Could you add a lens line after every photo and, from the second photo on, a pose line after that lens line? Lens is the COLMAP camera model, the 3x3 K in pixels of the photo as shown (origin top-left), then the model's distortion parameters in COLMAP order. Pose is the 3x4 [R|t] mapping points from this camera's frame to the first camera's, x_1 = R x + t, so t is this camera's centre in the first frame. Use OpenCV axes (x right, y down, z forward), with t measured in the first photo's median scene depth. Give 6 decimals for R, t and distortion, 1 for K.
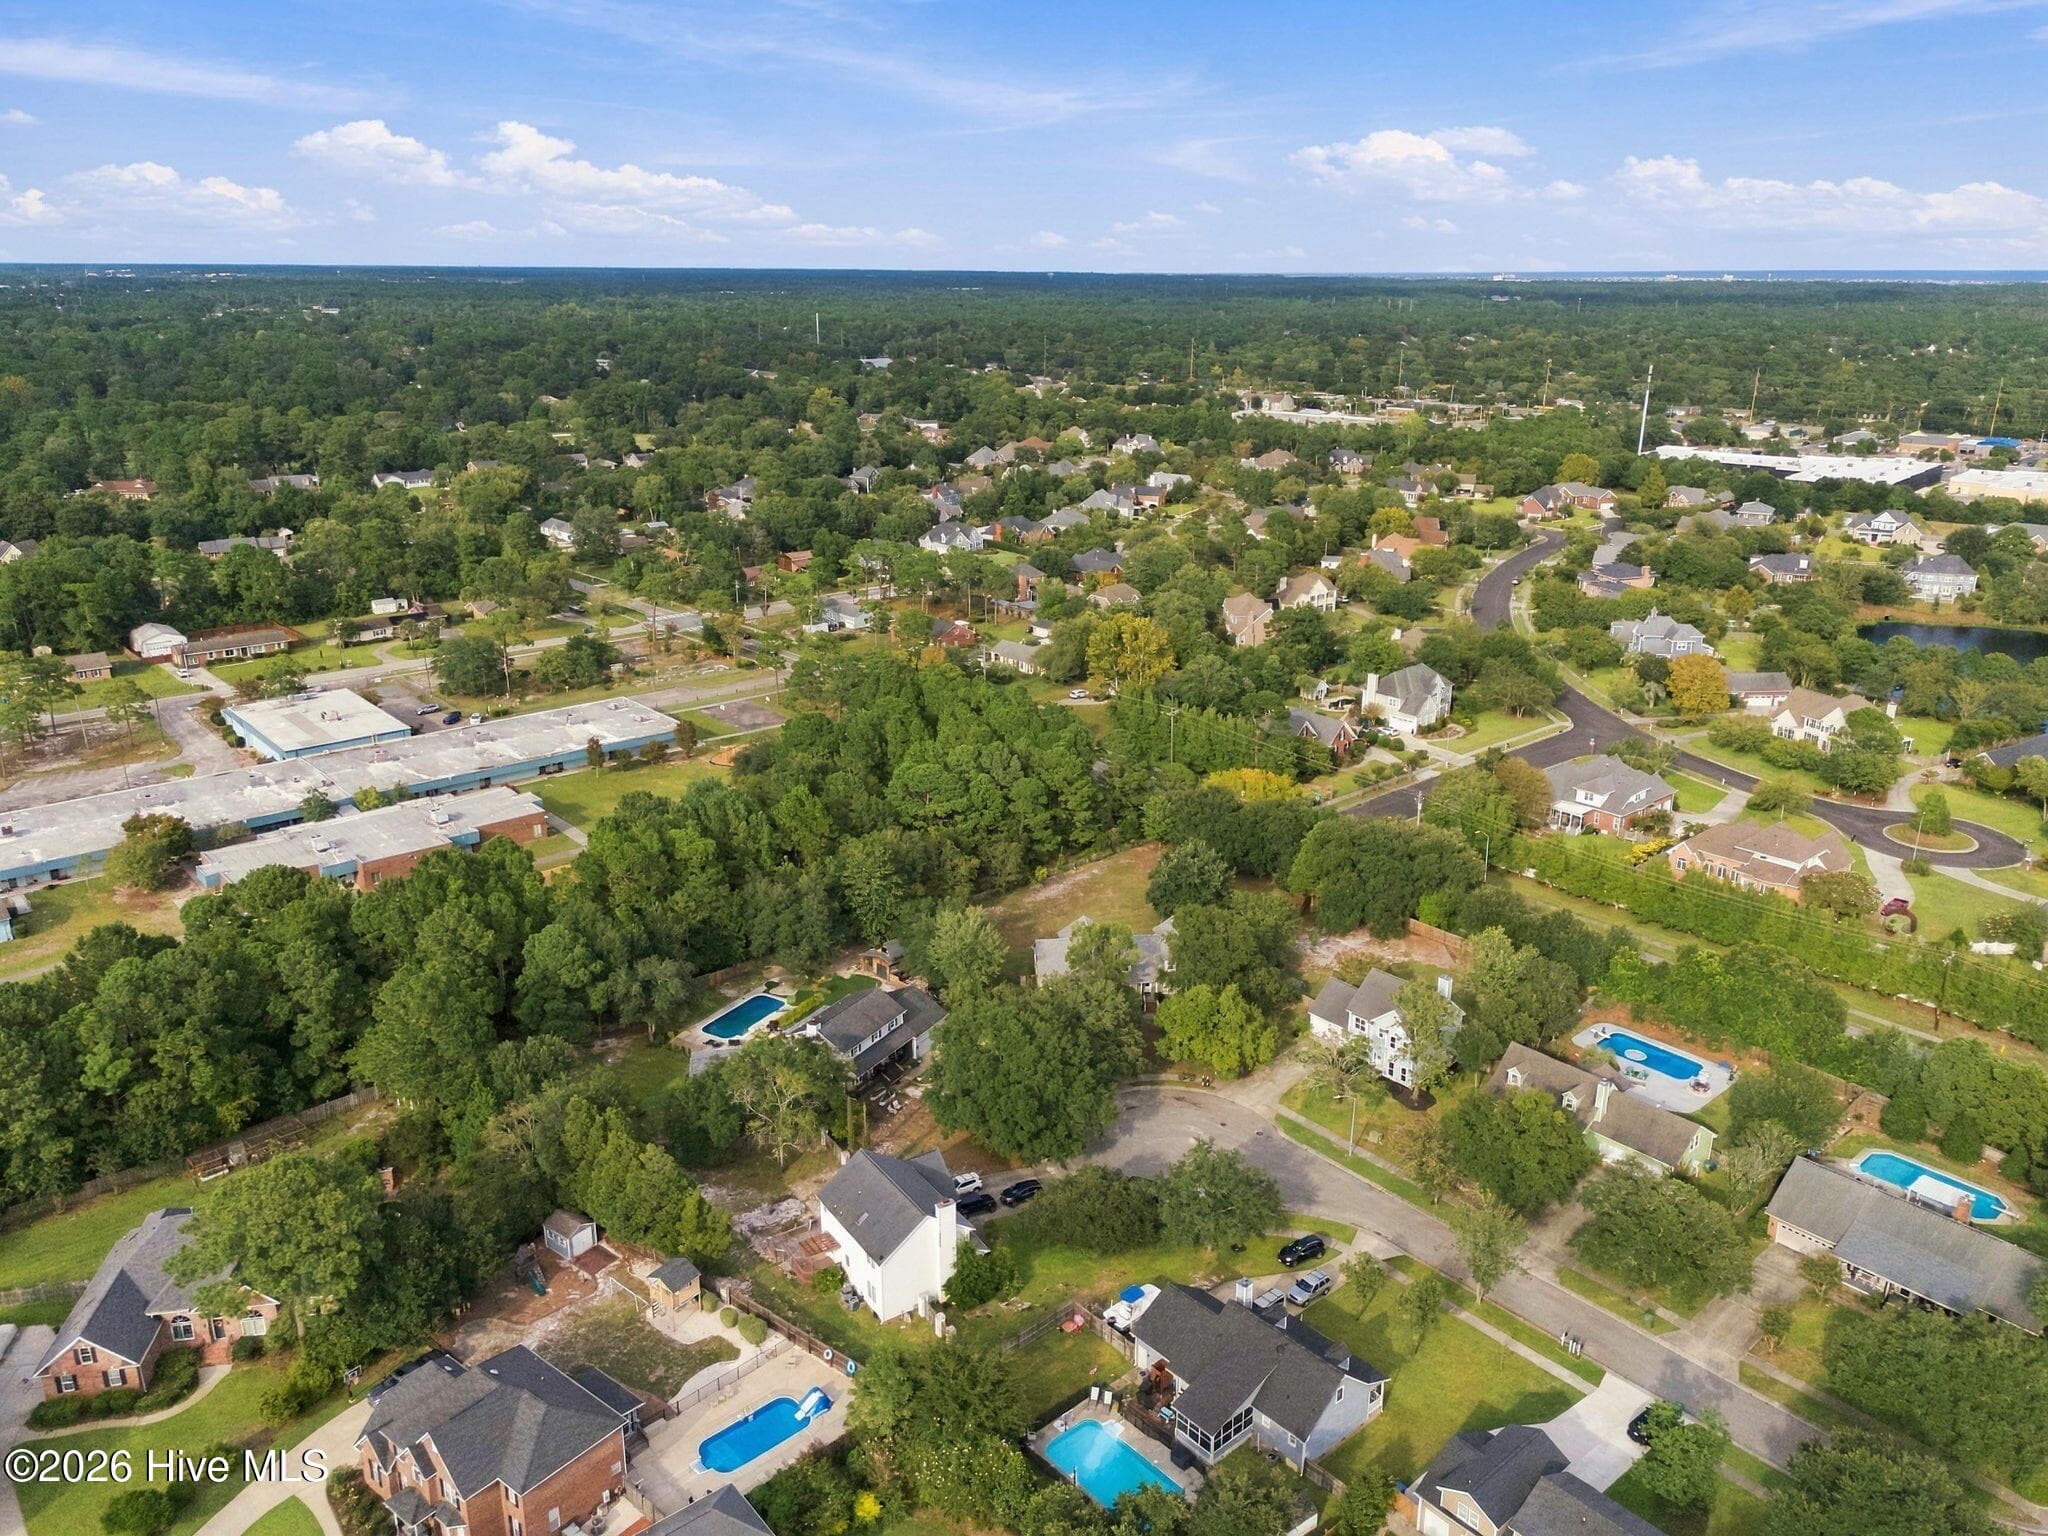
lens RADIAL K [[1486.5, 0, 1025.7], [0, 1486.5, 760.1], [0, 0, 1]] dist [0.072311, -0.079860]
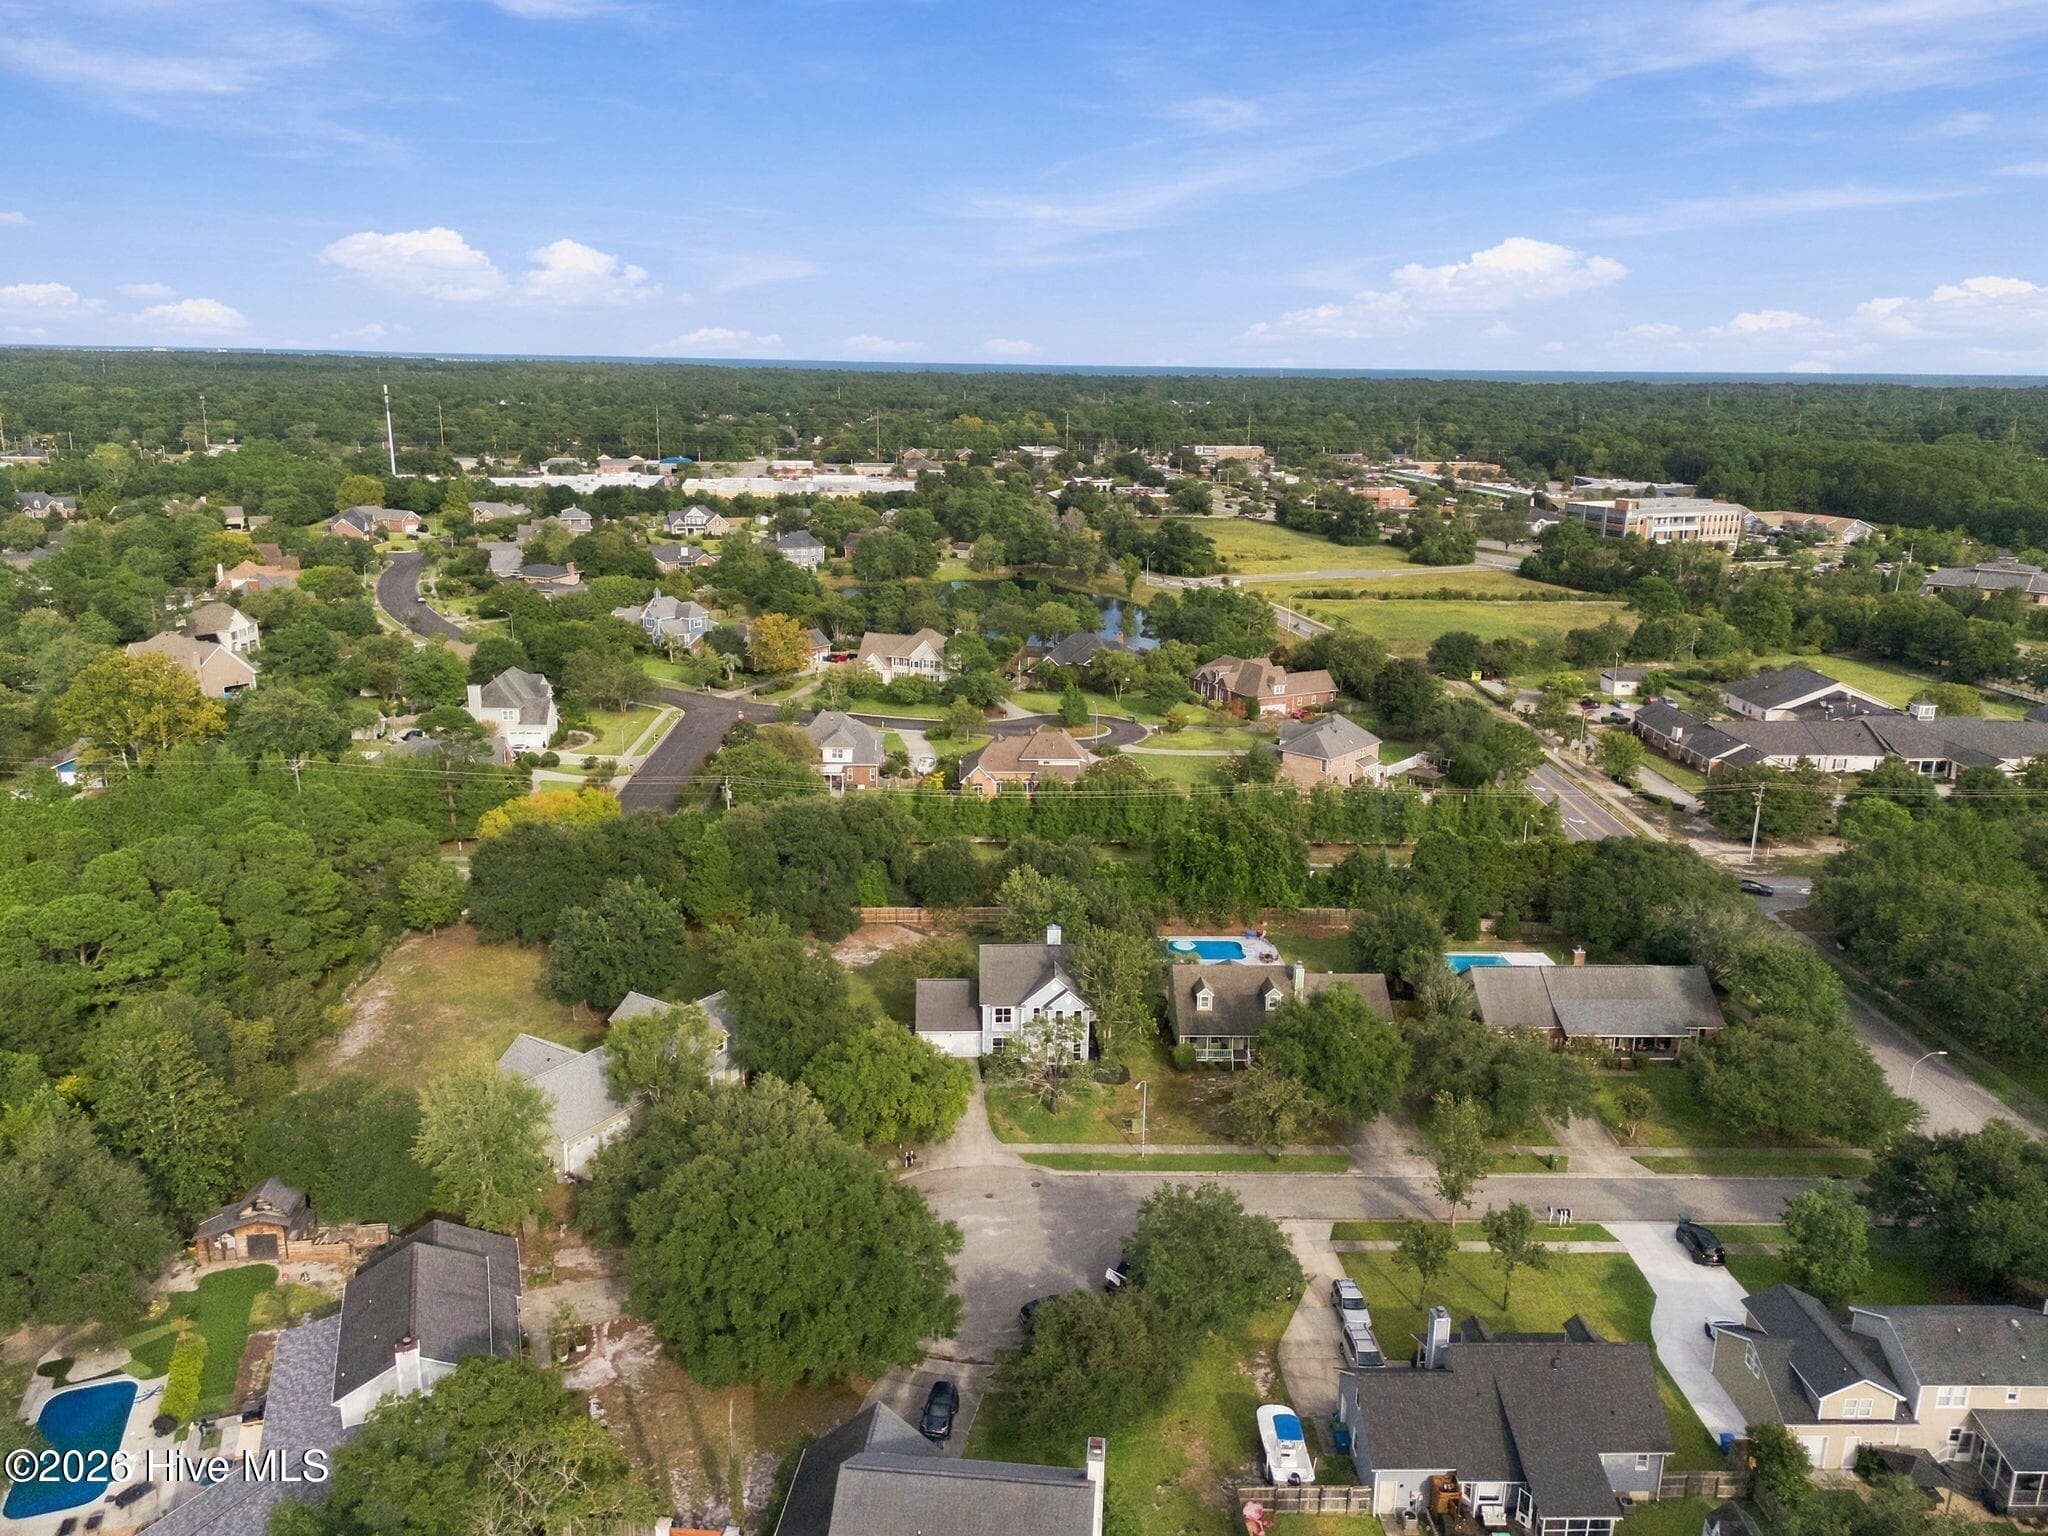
lens RADIAL K [[1486.5, 0, 1025.7], [0, 1486.5, 760.1], [0, 0, 1]] dist [0.072311, -0.079860]
pose [[0.626134, -0.193617, 0.755294, -0.268452], [0.227864, 0.971828, 0.060227, -0.000266], [-0.745677, 0.134394, 0.652613, 0.362329]]
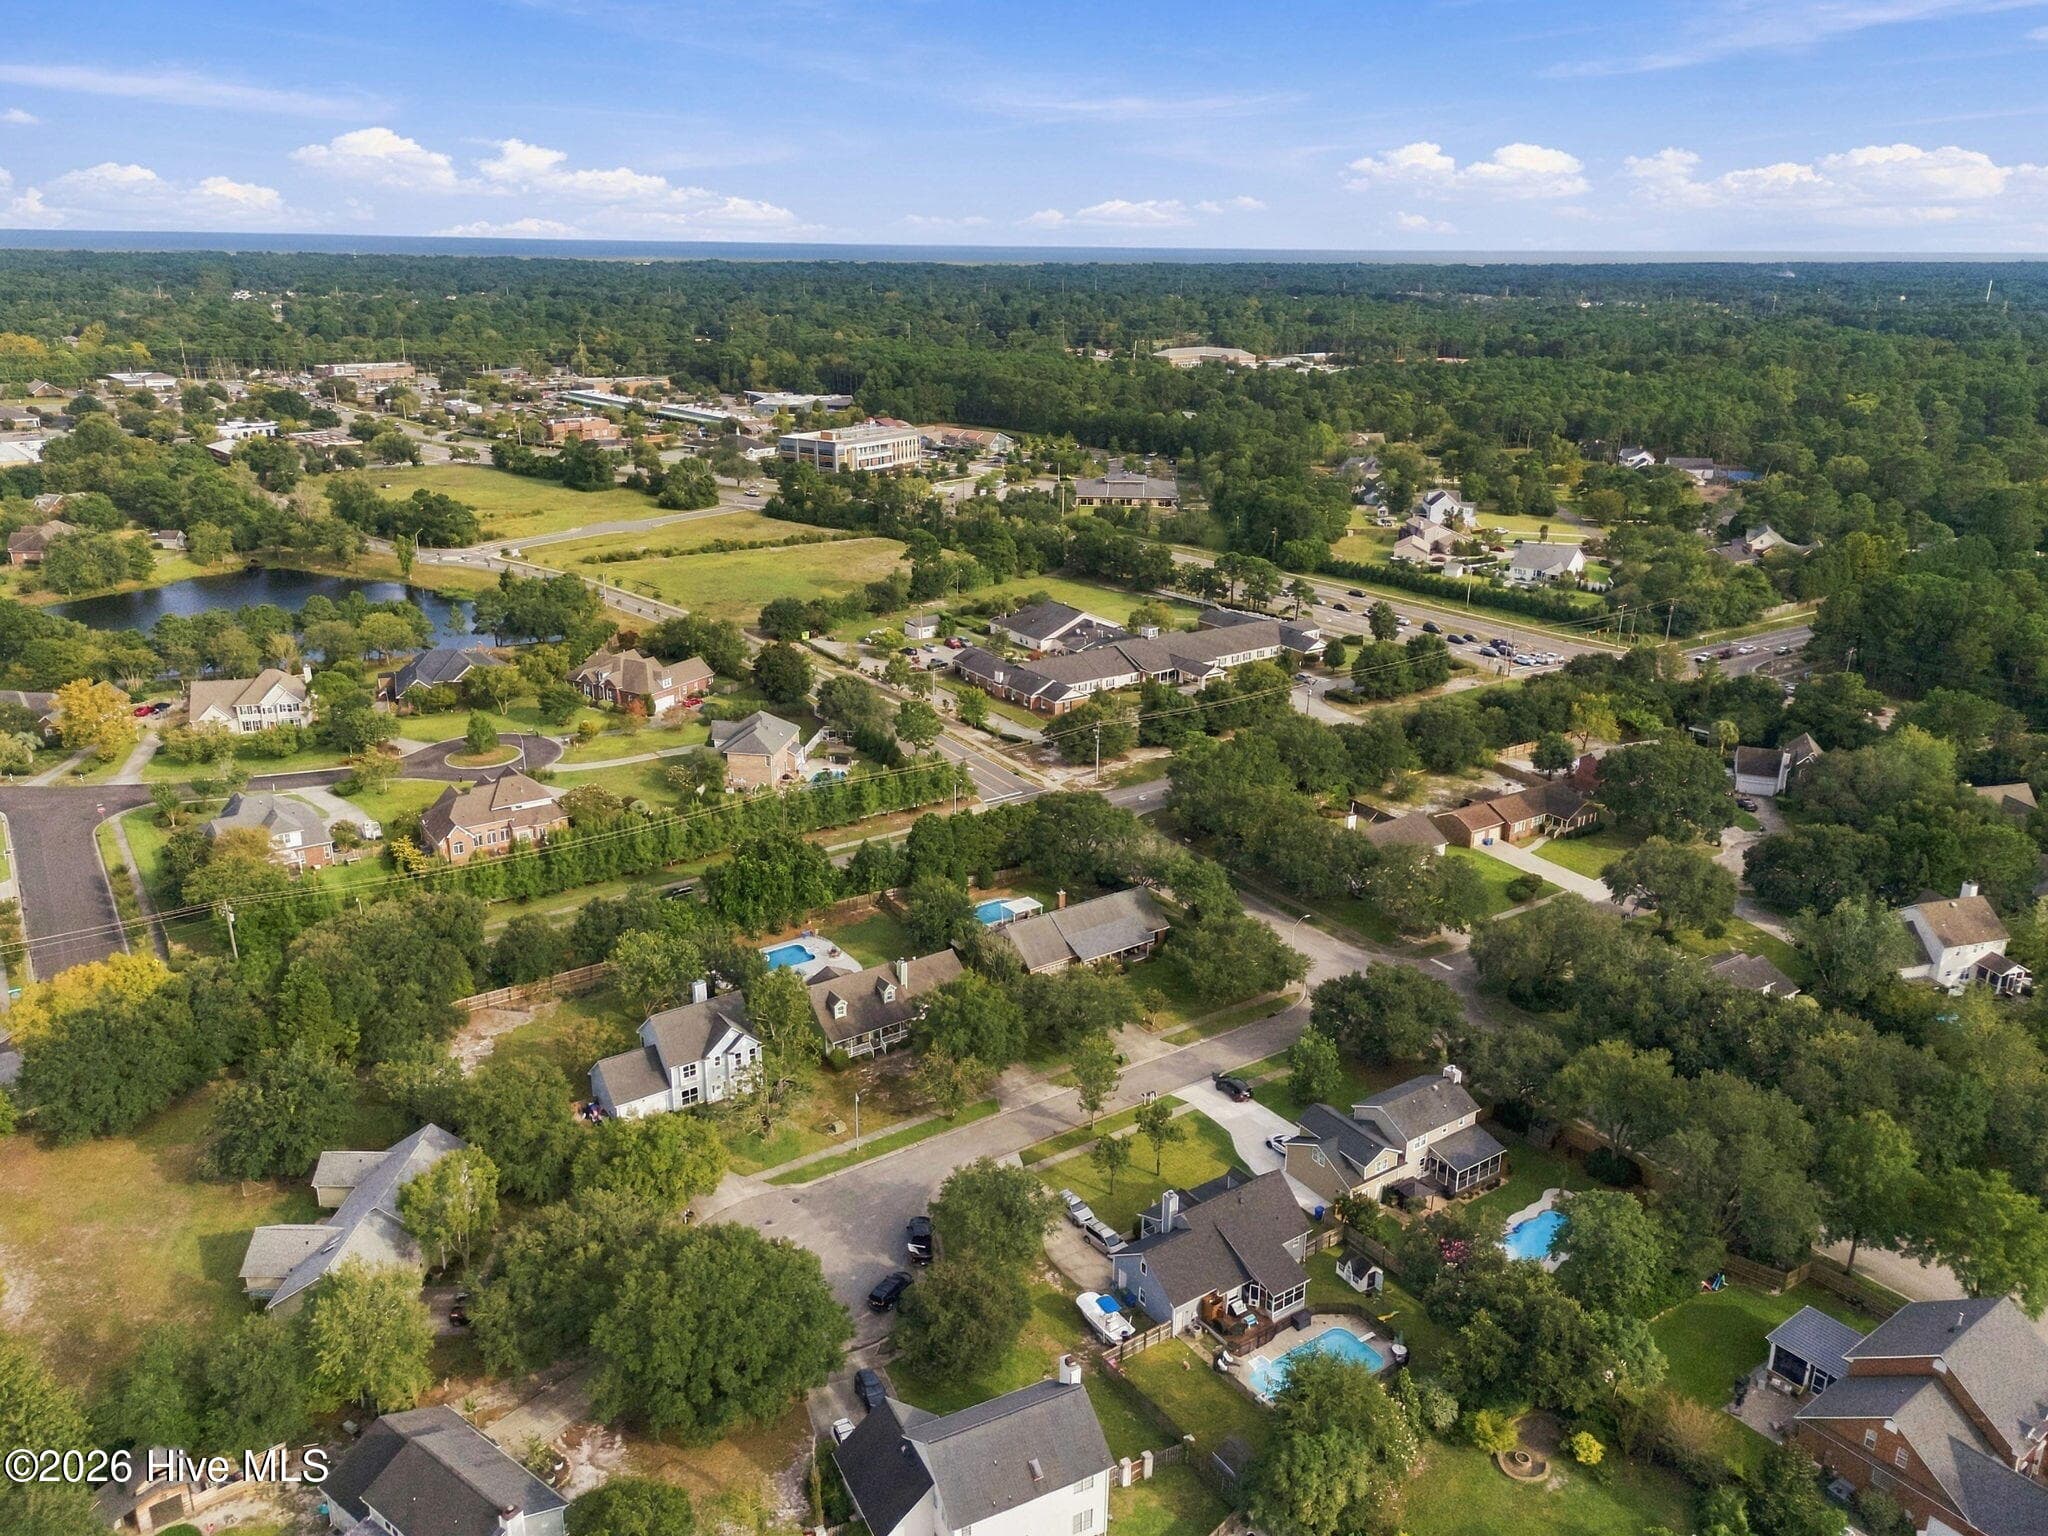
lens RADIAL K [[1486.5, 0, 1025.7], [0, 1486.5, 760.1], [0, 0, 1]] dist [0.072311, -0.079860]
pose [[0.101568, -0.325353, 0.940122, -0.440170], [0.295784, 0.912149, 0.283717, -0.156413], [-0.949840, 0.249256, 0.188879, 0.462724]]
